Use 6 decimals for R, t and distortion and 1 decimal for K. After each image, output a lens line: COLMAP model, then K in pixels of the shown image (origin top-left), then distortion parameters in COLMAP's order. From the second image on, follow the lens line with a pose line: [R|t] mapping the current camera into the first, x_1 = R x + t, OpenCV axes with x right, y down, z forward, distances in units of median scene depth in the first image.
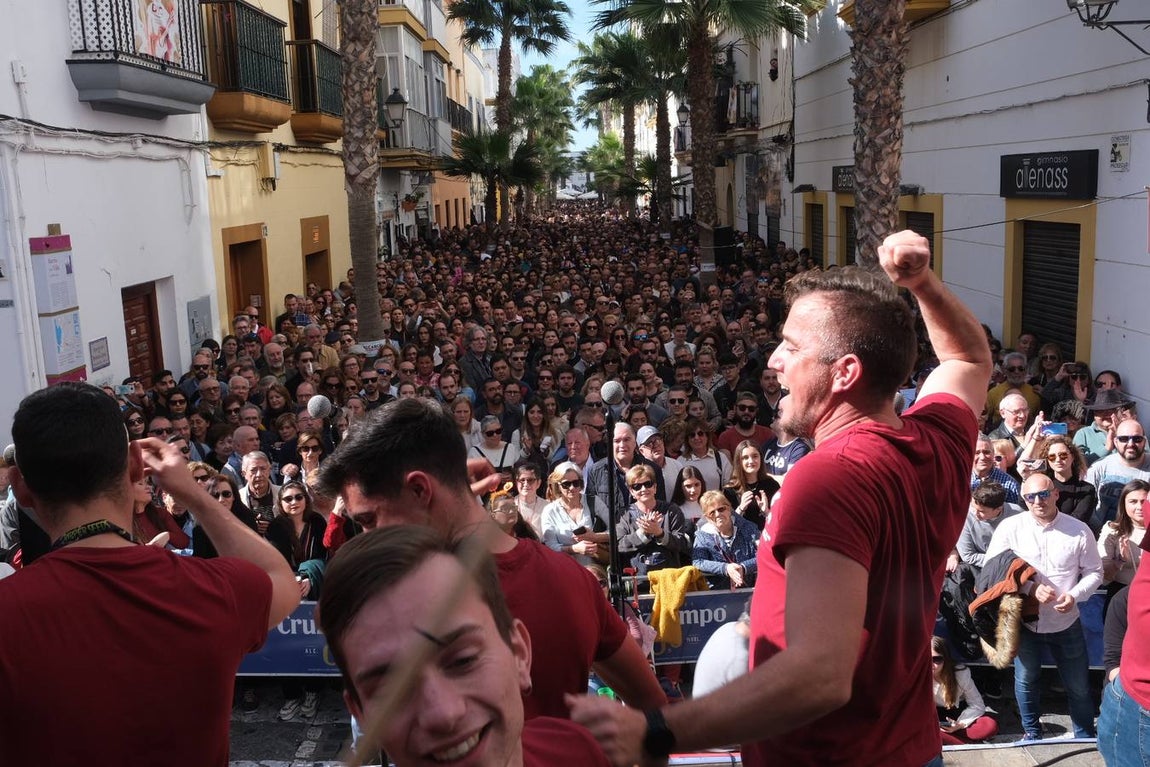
lens RADIAL K [[1083.3, 0, 583.3], [0, 1083.3, 357.9], [0, 0, 1]] dist [-0.017080, 0.000000]
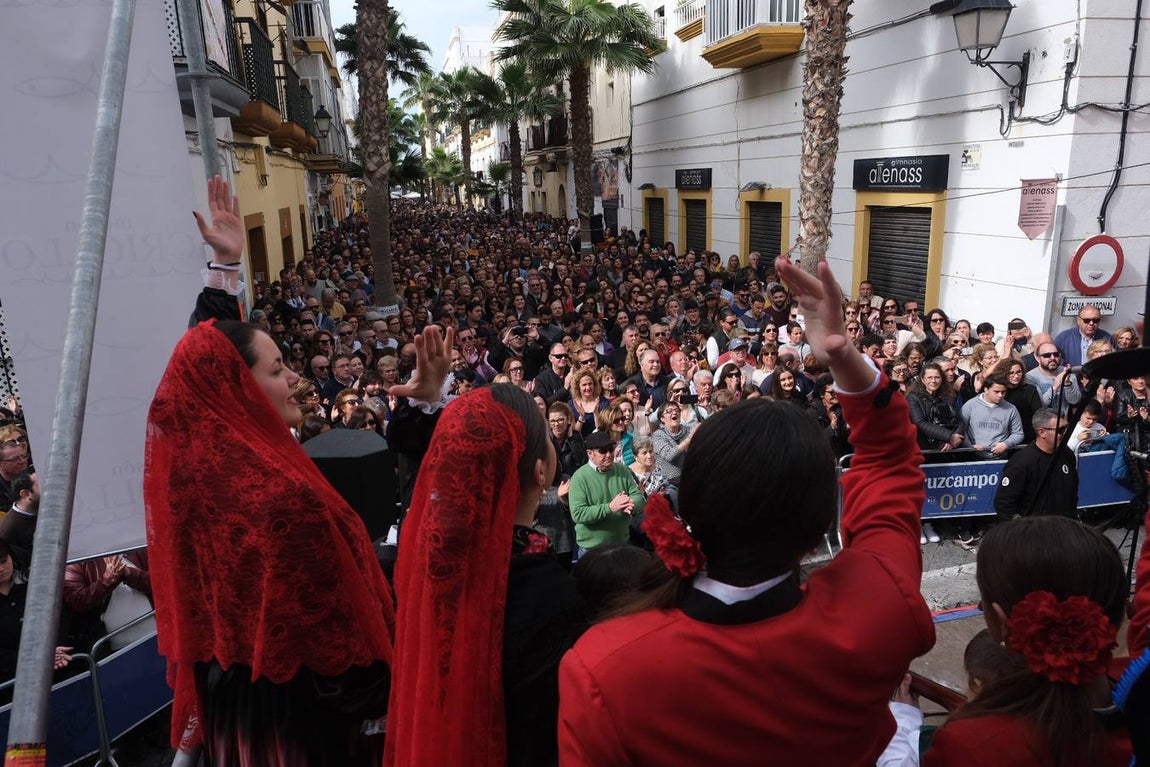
lens RADIAL K [[777.0, 0, 564.9], [0, 777.0, 368.4], [0, 0, 1]] dist [-0.006637, 0.011658]
pose [[0.974513, -0.047836, 0.219172, -0.173947], [0.032587, 0.996823, 0.072672, -0.001296], [-0.221952, -0.063678, 0.972976, 0.062932]]
